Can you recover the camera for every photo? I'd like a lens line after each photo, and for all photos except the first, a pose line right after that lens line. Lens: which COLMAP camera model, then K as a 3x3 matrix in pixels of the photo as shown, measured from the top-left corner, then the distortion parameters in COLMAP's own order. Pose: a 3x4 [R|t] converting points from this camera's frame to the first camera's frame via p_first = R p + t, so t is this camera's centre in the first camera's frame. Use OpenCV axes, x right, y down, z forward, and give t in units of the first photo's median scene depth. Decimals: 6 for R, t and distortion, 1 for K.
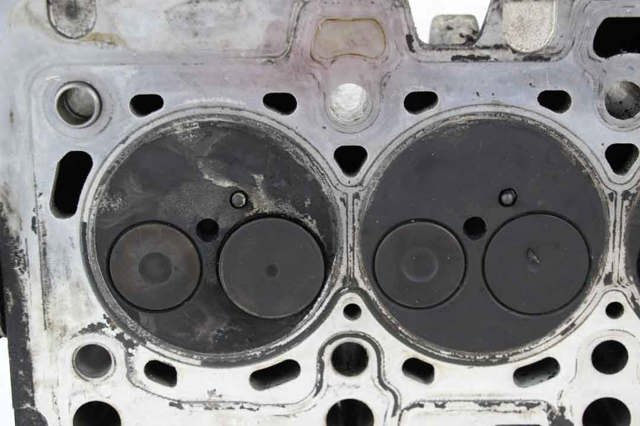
lens RADIAL K [[892.8, 0, 320.0], [0, 892.8, 213.0], [0, 0, 1]] dist [0.021067, 0.043269]
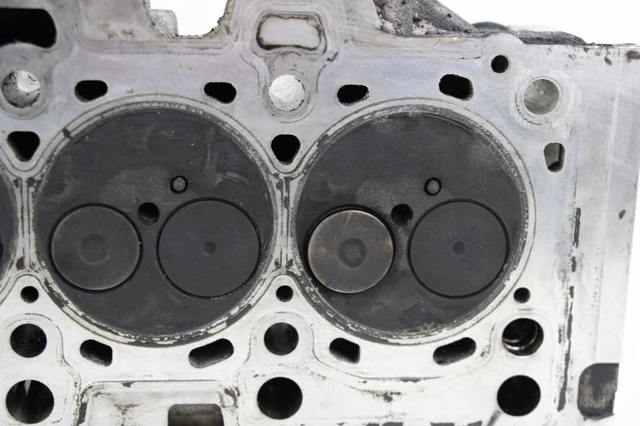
lens RADIAL K [[853.2, 0, 320.0], [0, 853.2, 187.9], [0, 0, 1]] dist [0.014291, 0.025119]
pose [[0.997885, 0.014698, 0.063319, 0.597412], [-0.013908, 0.999820, -0.012900, -0.004900], [-0.063497, 0.011992, 0.997910, 0.004839]]
